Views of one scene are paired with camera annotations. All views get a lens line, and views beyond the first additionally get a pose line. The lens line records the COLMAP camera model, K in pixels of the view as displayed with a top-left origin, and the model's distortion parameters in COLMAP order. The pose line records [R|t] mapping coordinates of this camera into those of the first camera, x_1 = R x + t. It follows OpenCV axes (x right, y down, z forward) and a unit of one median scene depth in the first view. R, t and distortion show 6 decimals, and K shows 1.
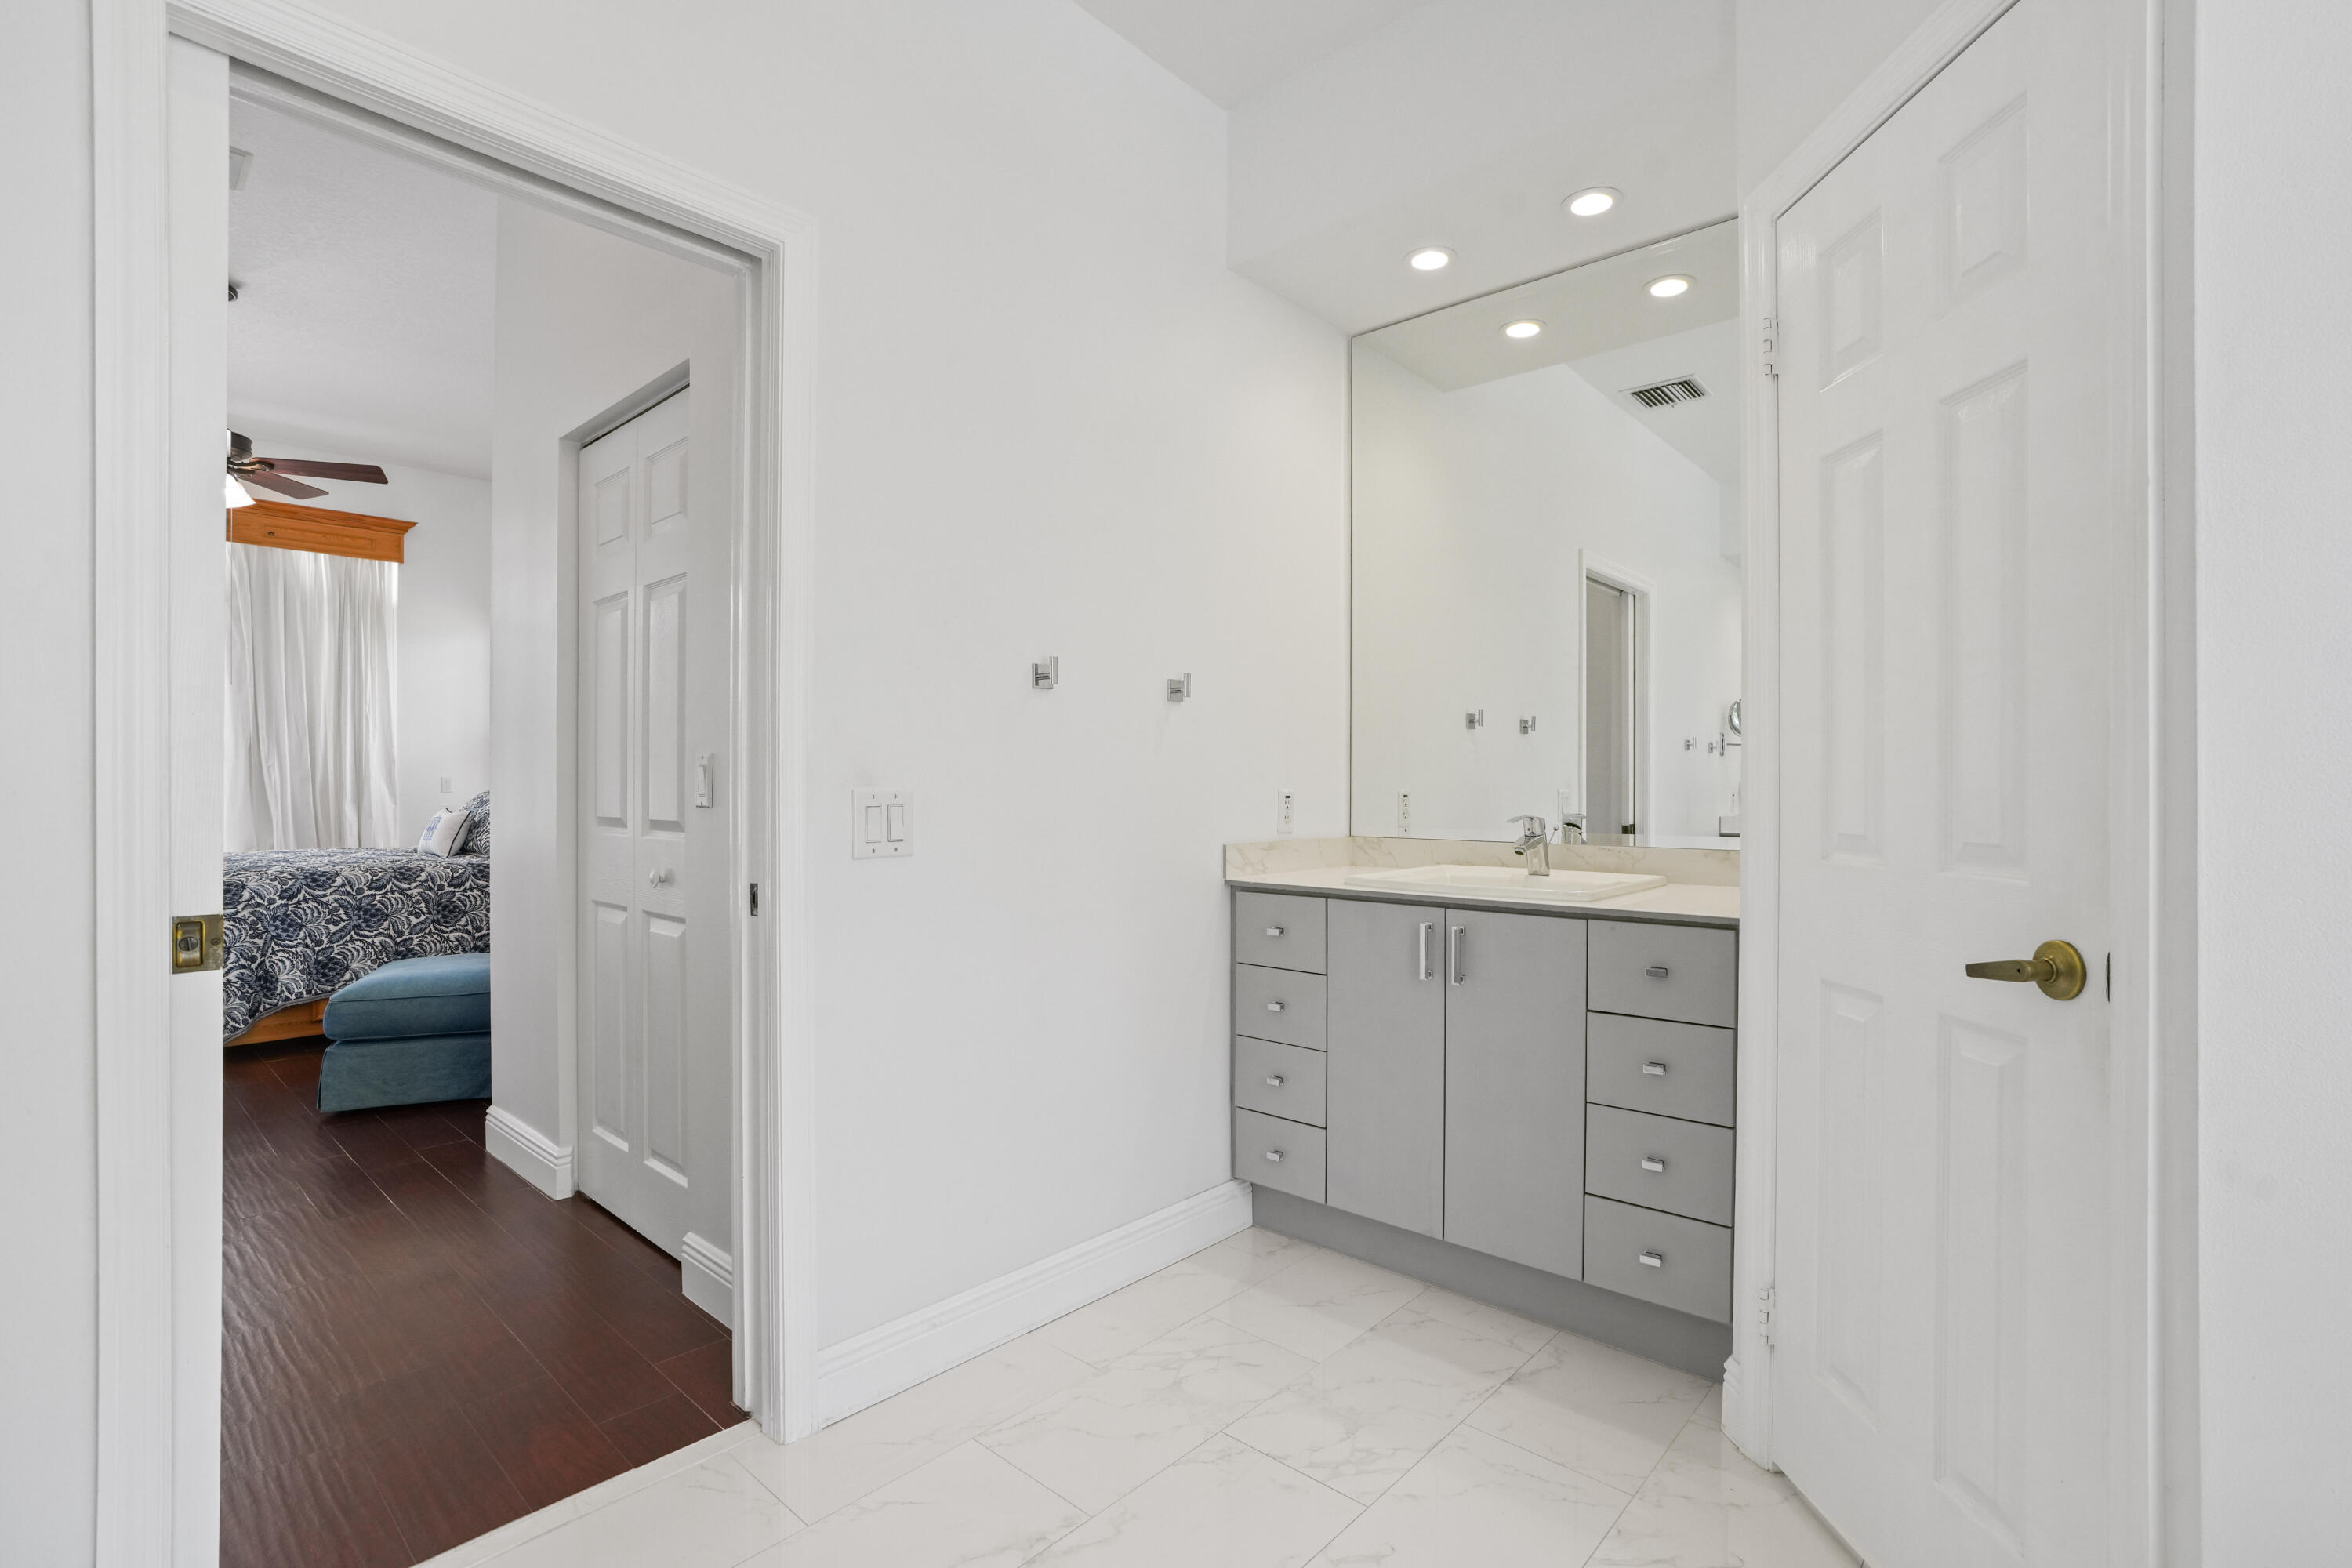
lens RADIAL K [[1073.8, 0, 1170.9], [0, 1073.8, 783.4], [0, 0, 1]] dist [-0.066214, 0.027633]
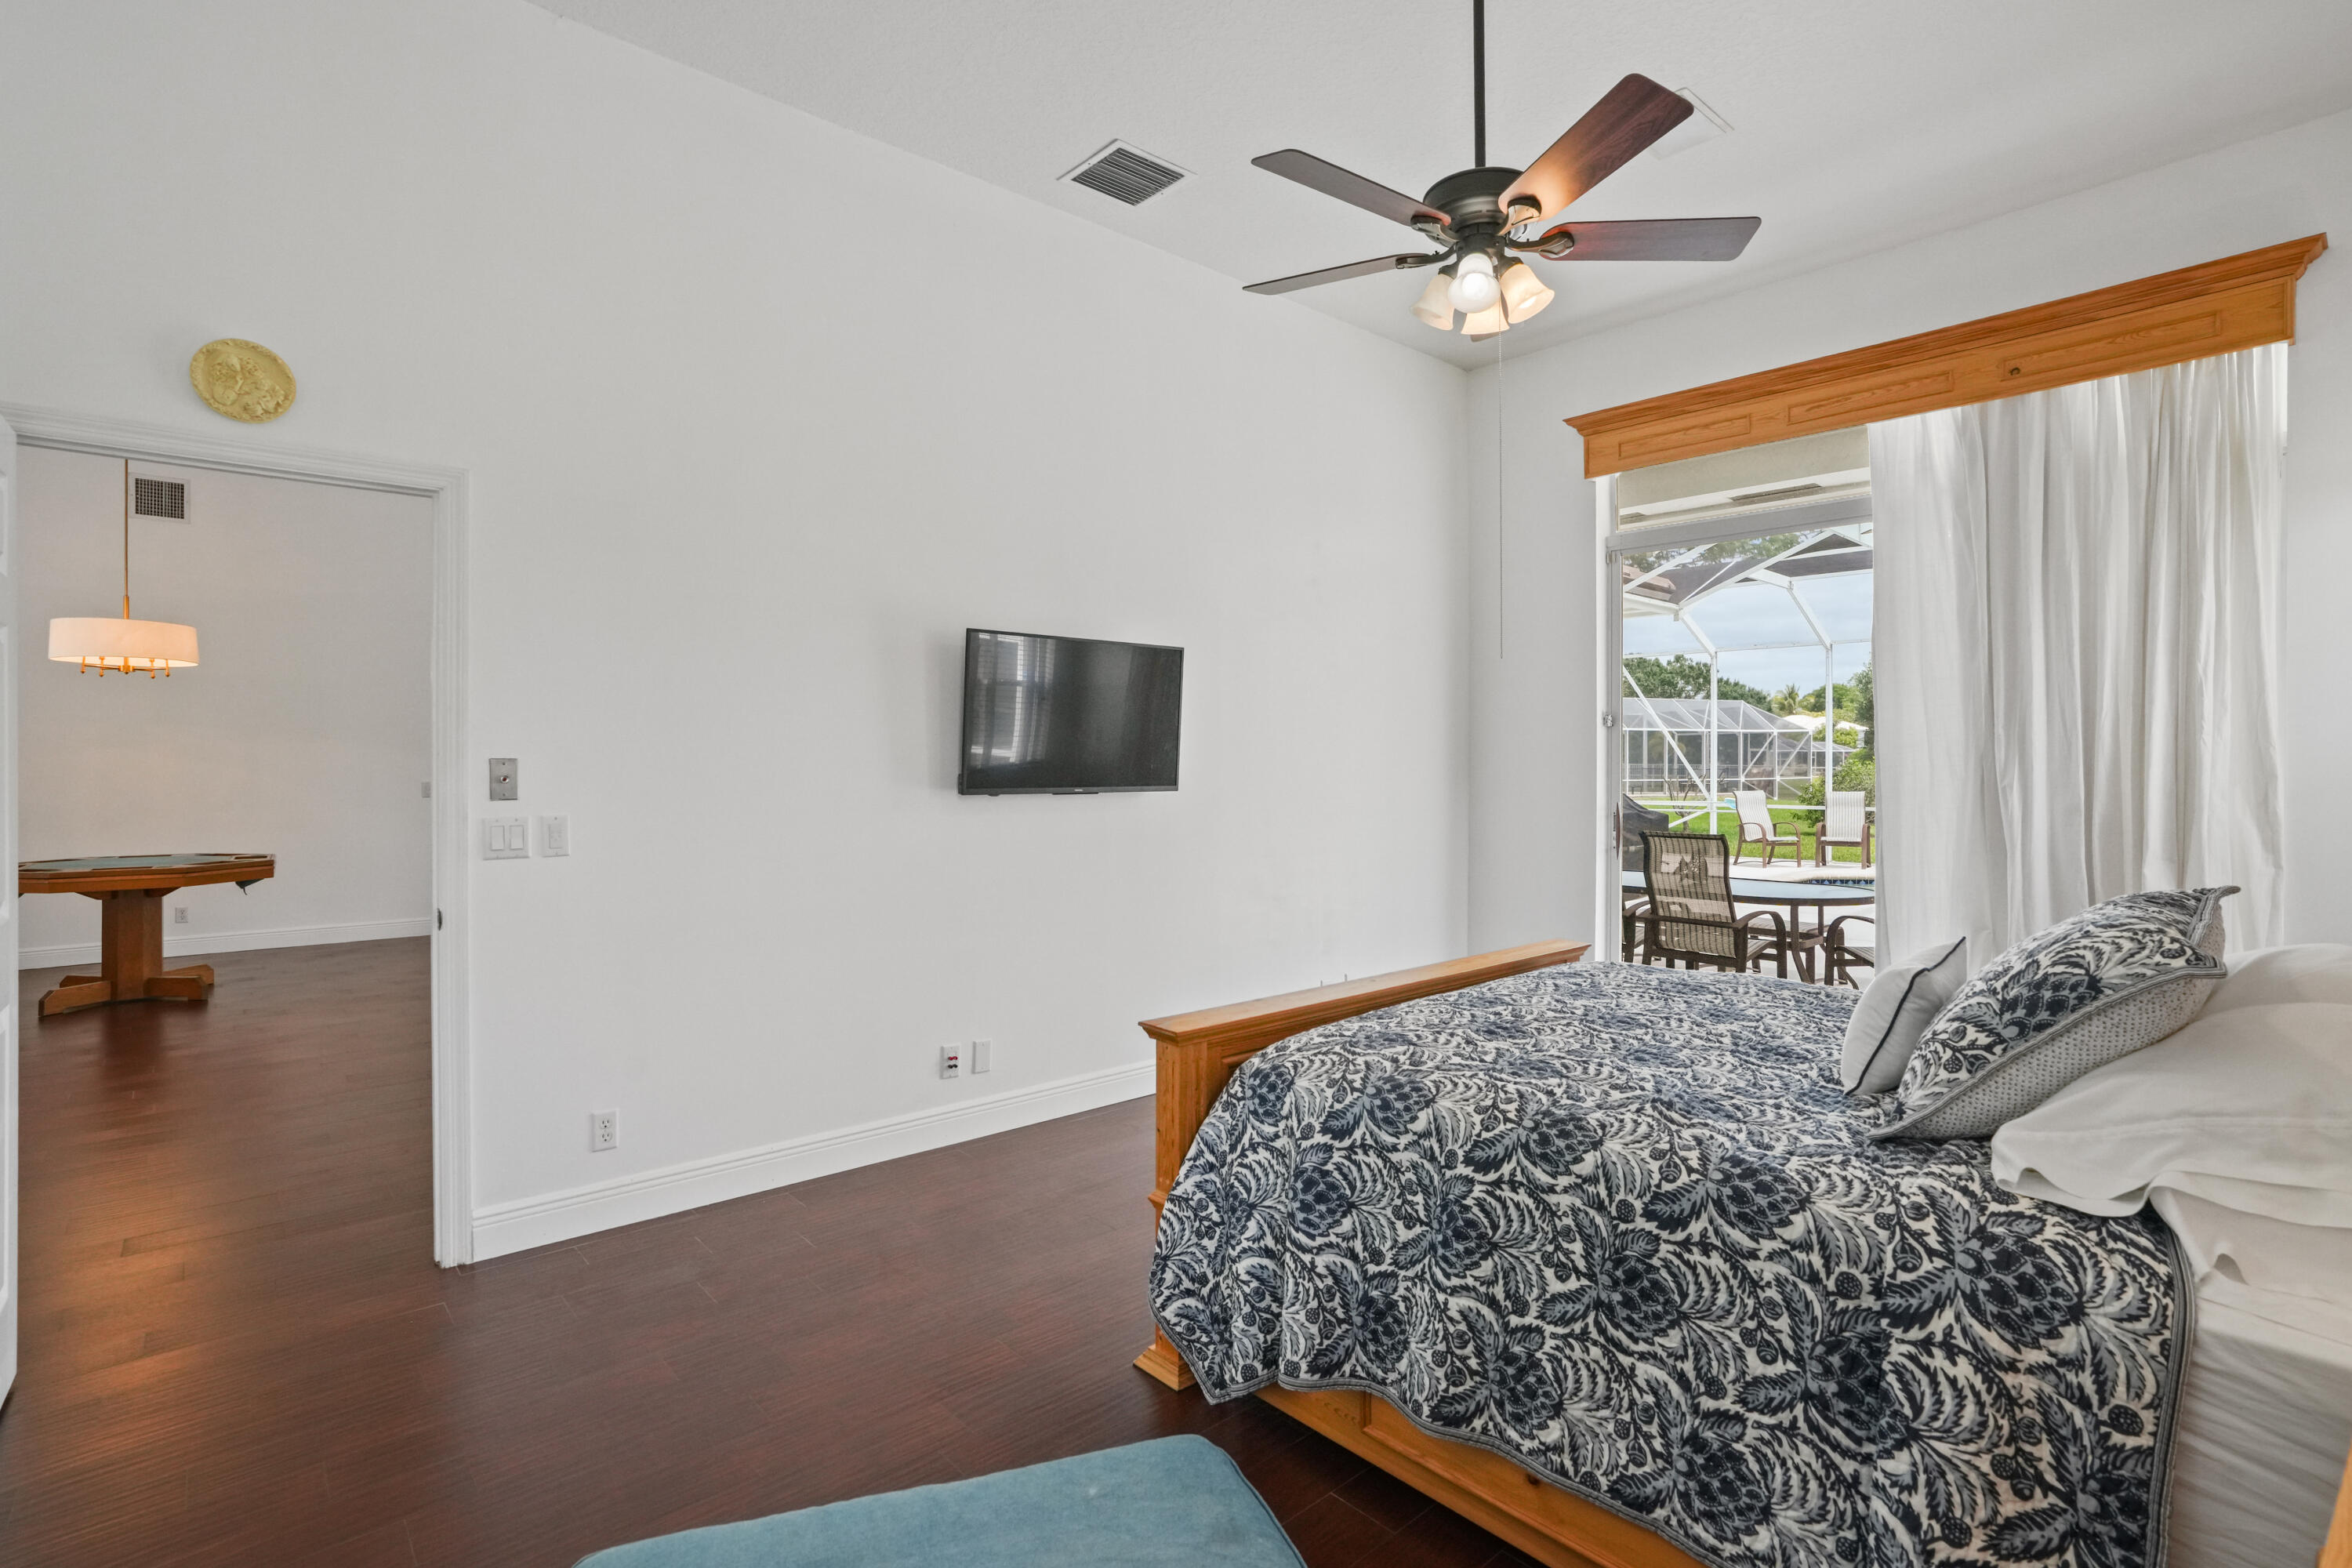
lens RADIAL K [[1073.8, 0, 1170.9], [0, 1073.8, 783.4], [0, 0, 1]] dist [-0.066214, 0.027633]
pose [[-0.131631, 0.000437, -0.991299, -0.242302], [0.017437, 0.999846, -0.001875, -0.024880], [0.991145, -0.017532, -0.131618, 0.619924]]
